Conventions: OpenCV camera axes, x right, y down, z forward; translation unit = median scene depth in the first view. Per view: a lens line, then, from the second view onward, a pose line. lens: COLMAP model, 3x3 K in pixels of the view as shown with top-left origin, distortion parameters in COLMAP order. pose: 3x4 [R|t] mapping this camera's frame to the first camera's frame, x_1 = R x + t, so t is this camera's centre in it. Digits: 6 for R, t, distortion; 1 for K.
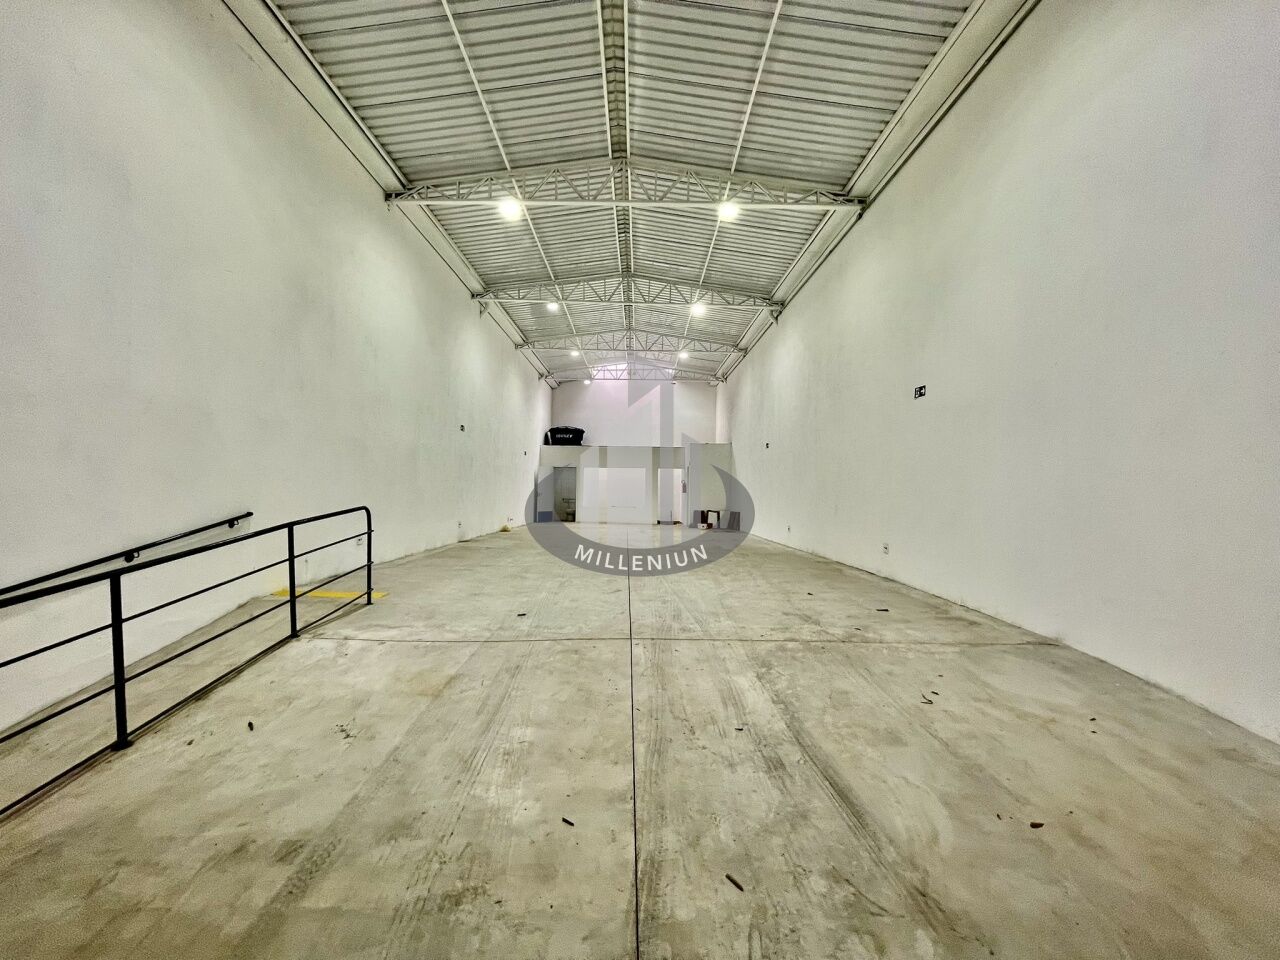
lens RADIAL K [[515.8, 0, 637.5], [0, 515.8, 482.5], [0, 0, 1]] dist [-0.002934, -0.000169]
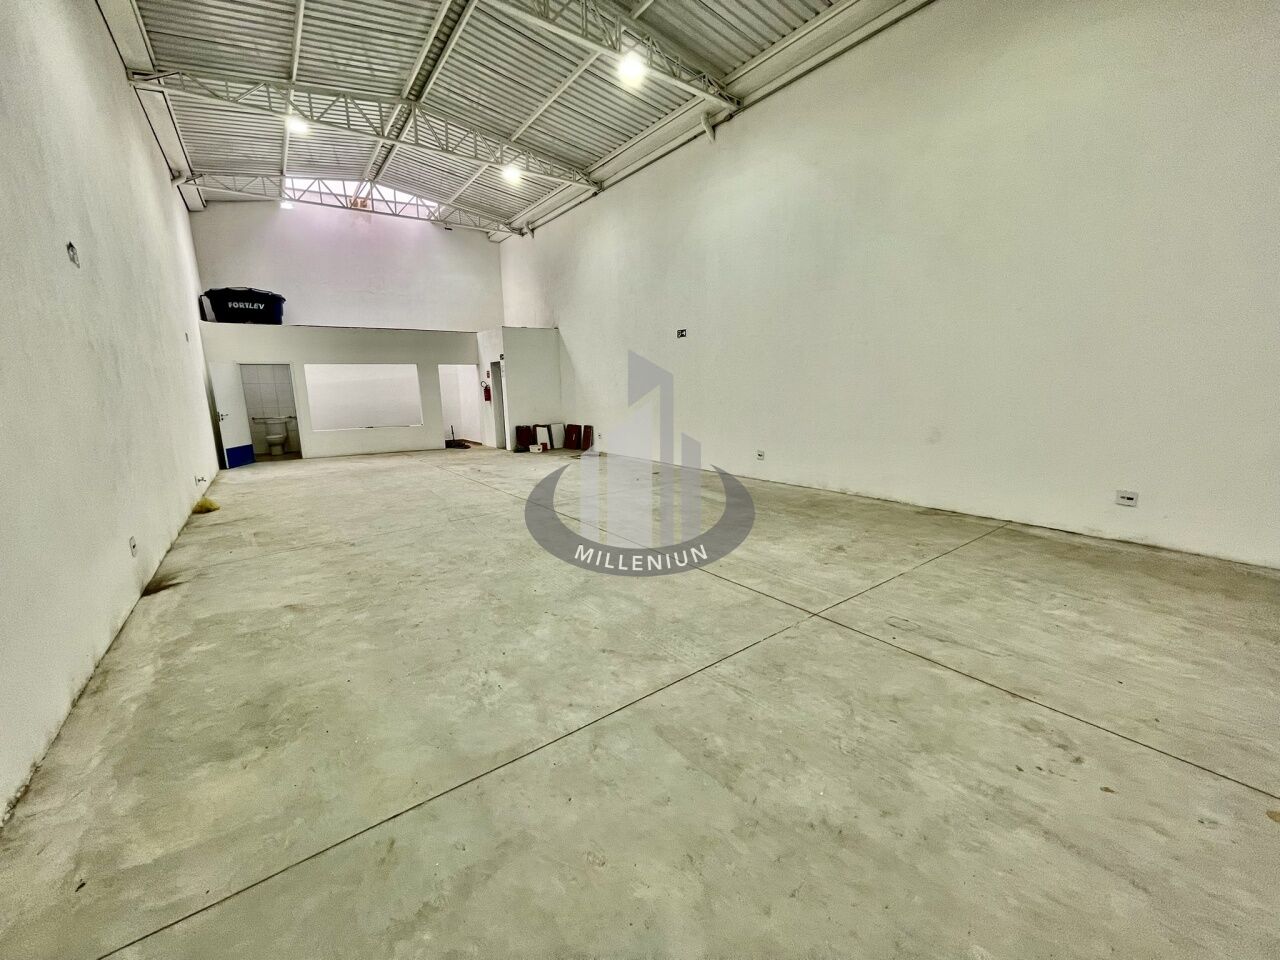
lens RADIAL K [[515.8, 0, 637.5], [0, 515.8, 482.5], [0, 0, 1]] dist [-0.002934, -0.000169]
pose [[0.813903, -0.137505, 0.564494, -0.342022], [0.016724, 0.976732, 0.213810, -0.039079], [-0.580760, -0.164580, 0.797265, 0.704465]]
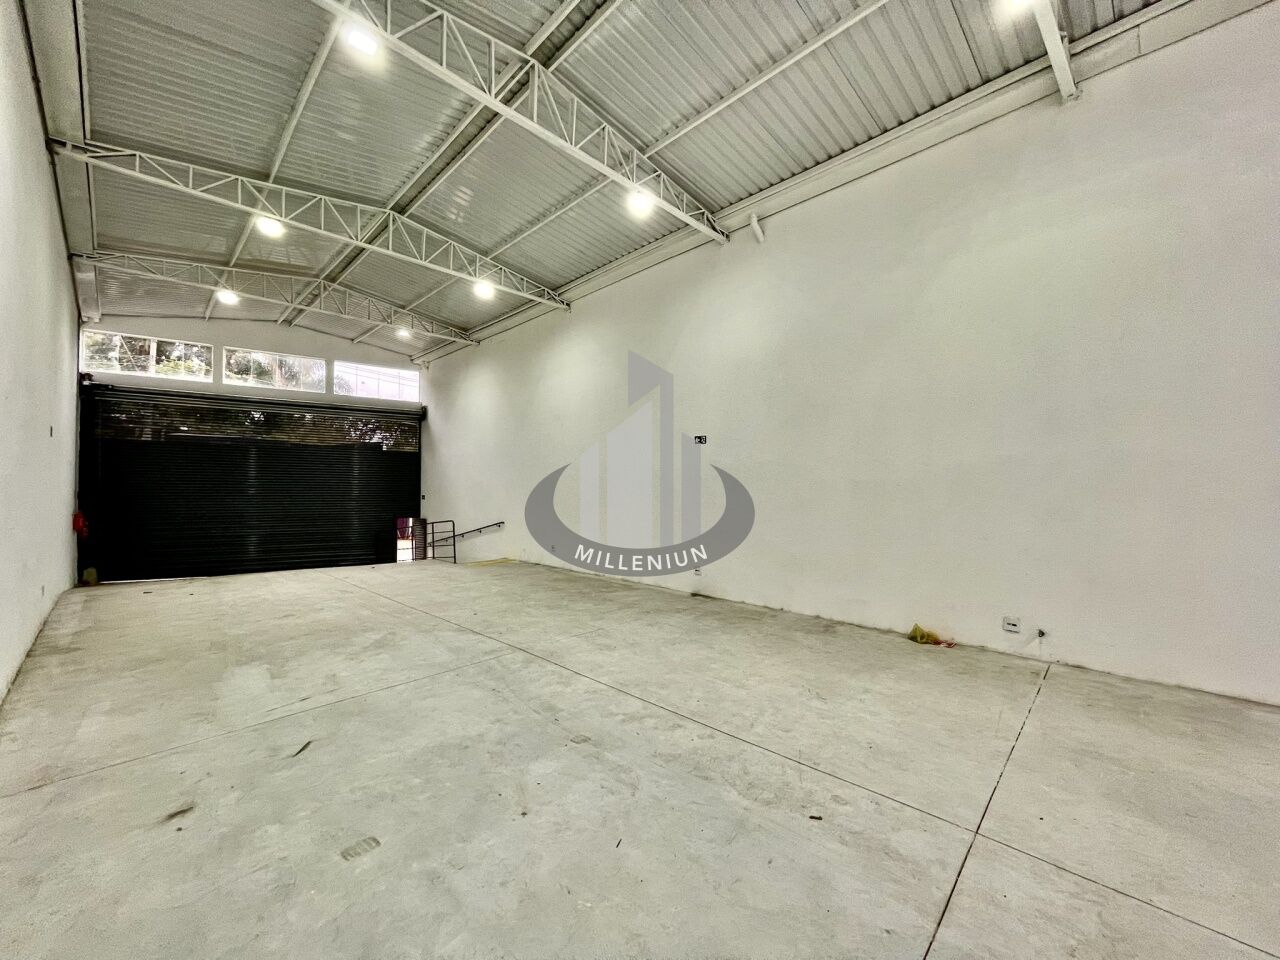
lens RADIAL K [[515.1, 0, 635.7], [0, 515.1, 484.3], [0, 0, 1]] dist [-0.000513, 0.000432]
pose [[-0.715252, -0.022942, -0.698490, 0.318234], [0.000262, 0.999452, -0.033096, -0.021752], [0.698867, -0.023855, -0.714854, 1.961182]]
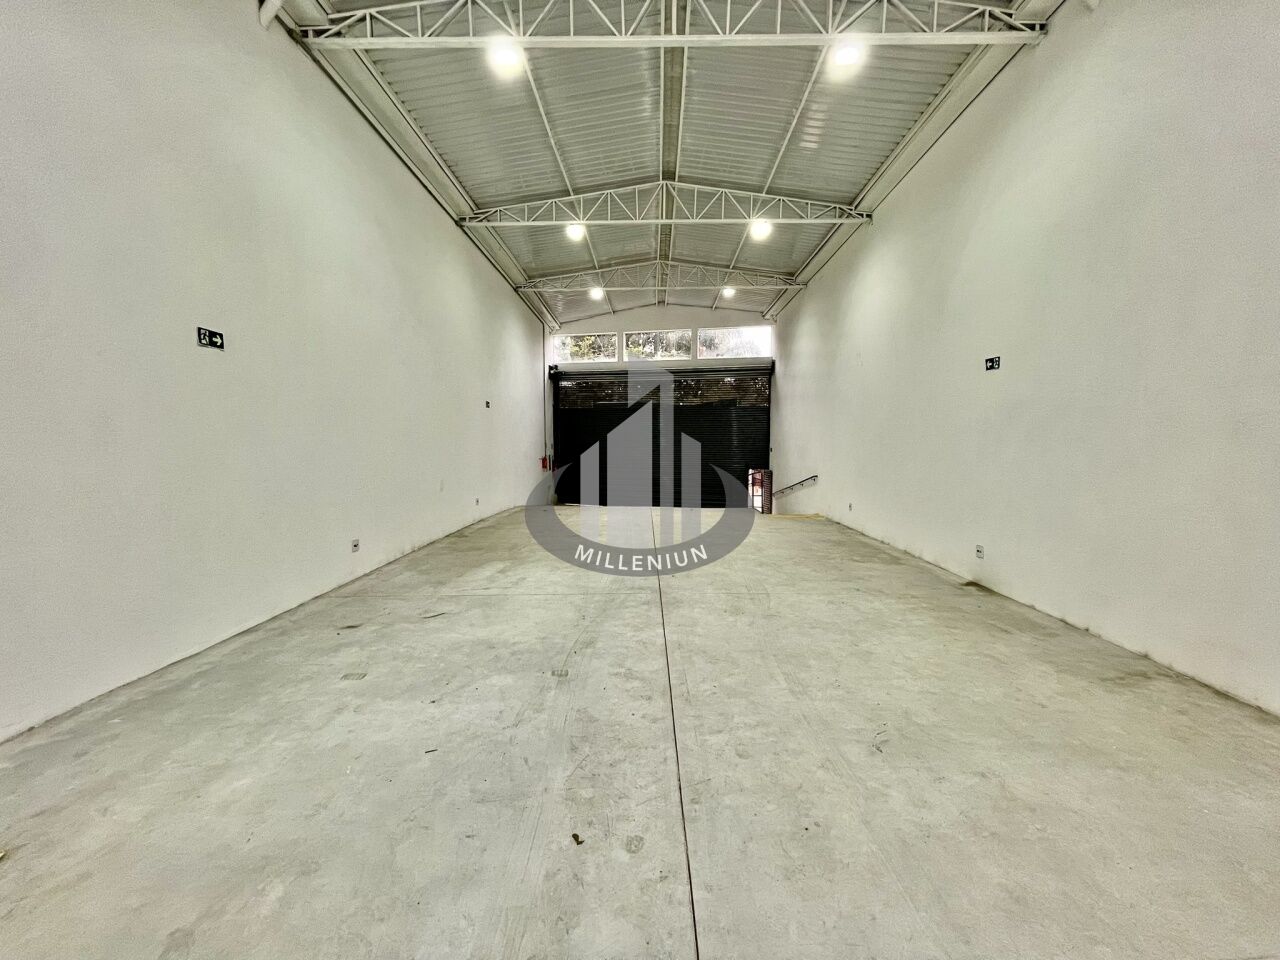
lens RADIAL K [[515.8, 0, 637.5], [0, 515.8, 482.5], [0, 0, 1]] dist [-0.002934, -0.000169]
pose [[-0.999210, -0.019830, 0.034451, -0.017371], [-0.017882, 0.998274, 0.055944, -0.013351], [-0.035501, 0.055283, -0.997839, 2.043686]]
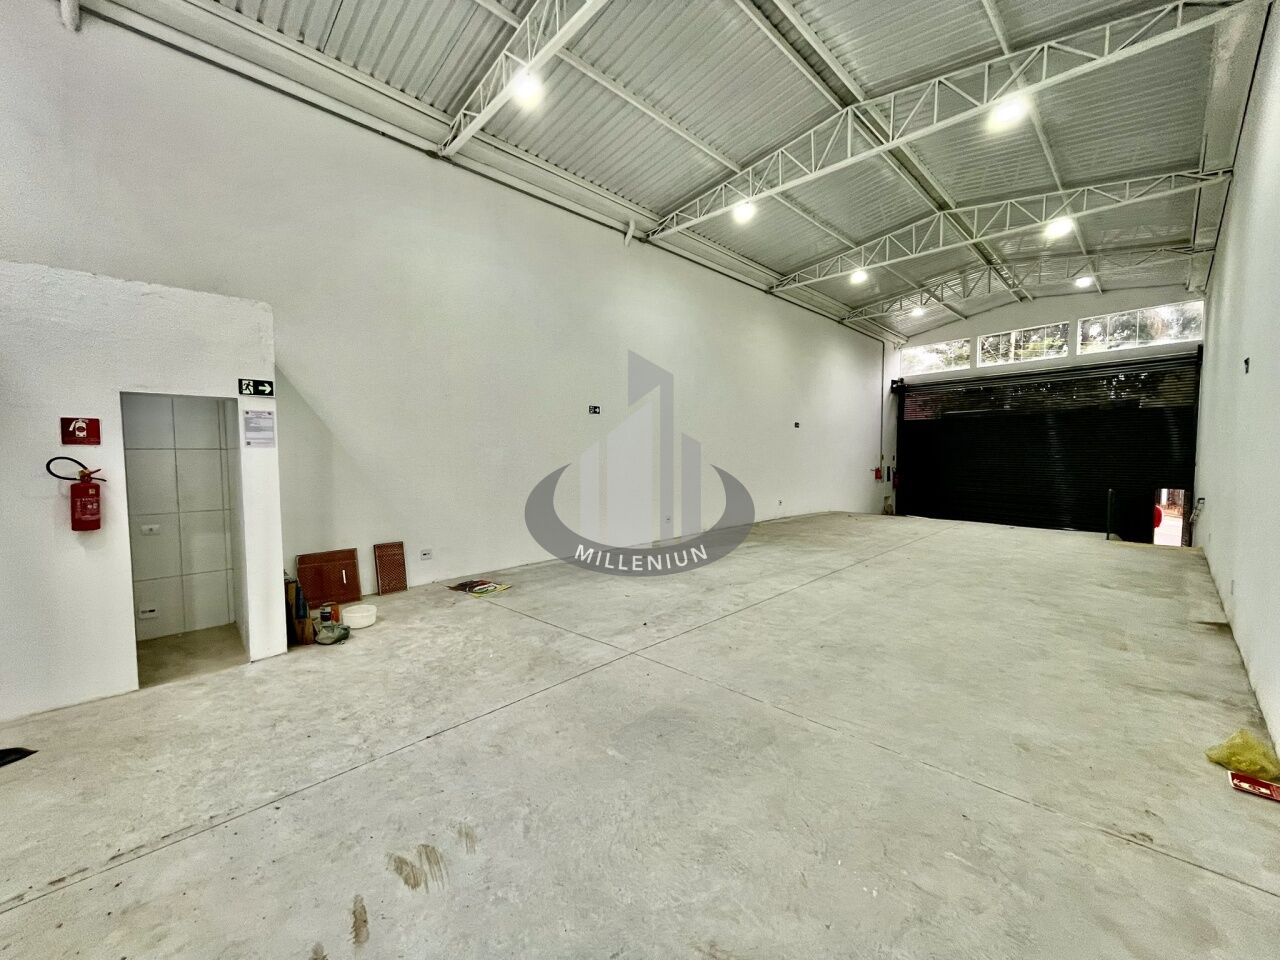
lens RADIAL K [[515.8, 0, 637.5], [0, 515.8, 482.5], [0, 0, 1]] dist [-0.002934, -0.000169]
pose [[-0.701011, -0.053119, 0.711169, -0.394171], [-0.022526, 0.998374, 0.052367, -0.024425], [-0.712794, 0.020690, -0.701068, 2.231264]]
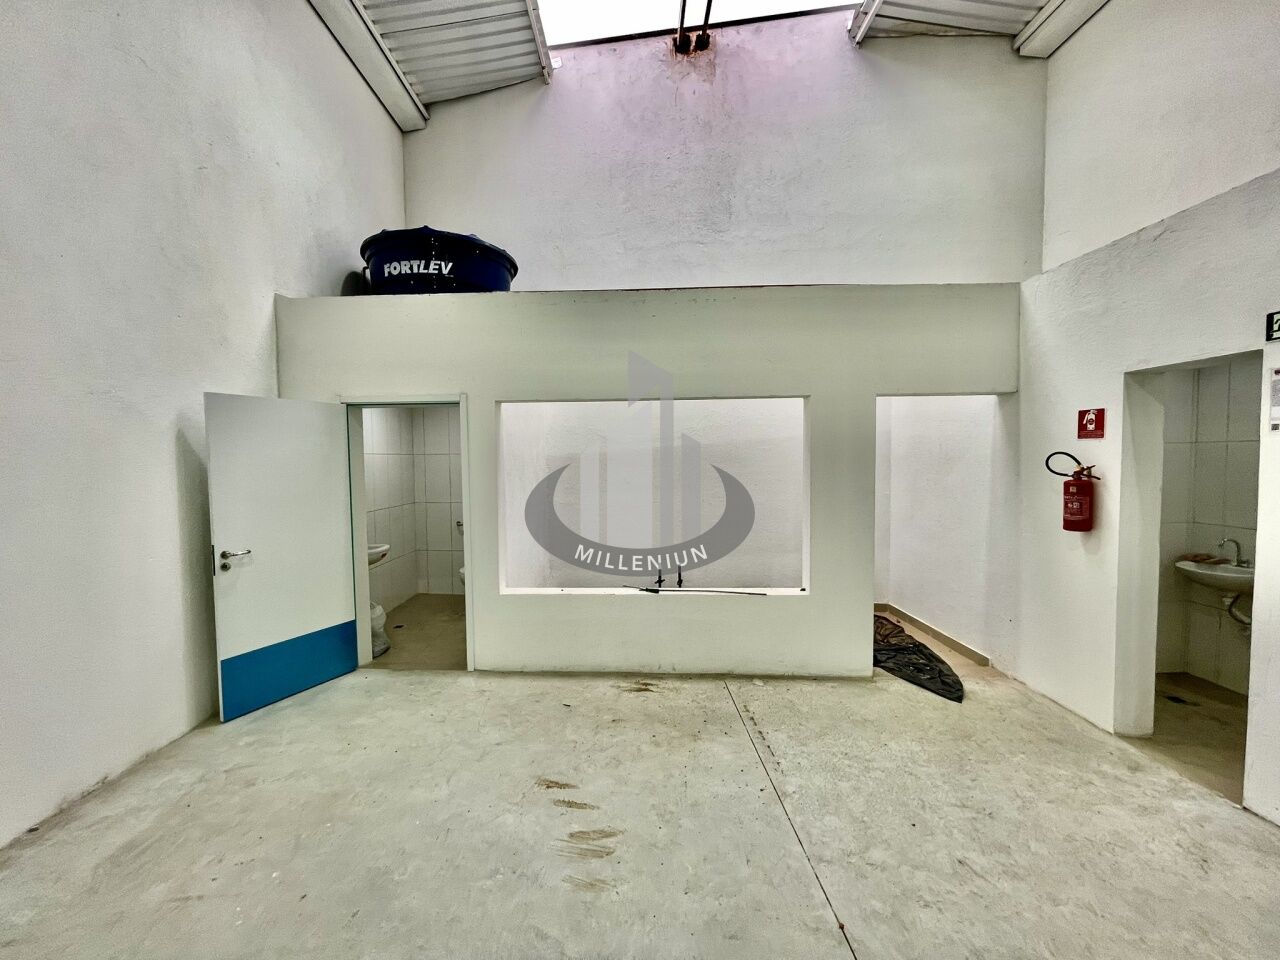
lens RADIAL K [[515.8, 0, 637.5], [0, 515.8, 482.5], [0, 0, 1]] dist [-0.002934, -0.000169]
pose [[0.999679, -0.024399, 0.006854, -0.123331], [0.023842, 0.997112, 0.072107, -0.025976], [-0.008593, -0.071920, 0.997373, 1.882896]]
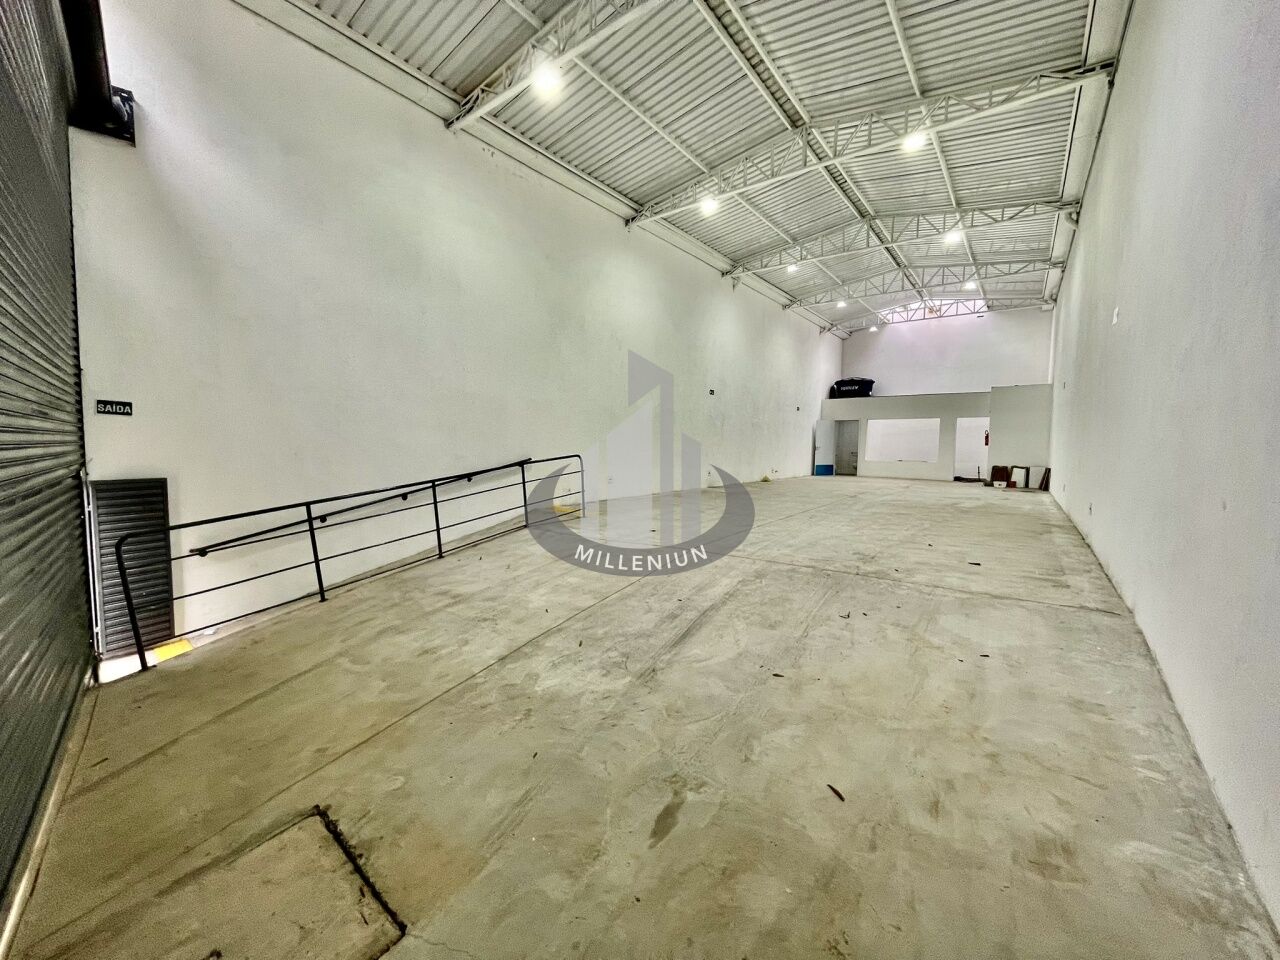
lens RADIAL K [[519.4, 0, 645.5], [0, 519.4, 478.8], [0, 0, 1]] dist [0.013963, 0.000053]
pose [[0.804451, 0.032592, -0.593124, 0.341075], [0.015160, 0.997042, 0.075348, 0.002659], [0.593825, -0.069605, 0.801578, -0.086364]]
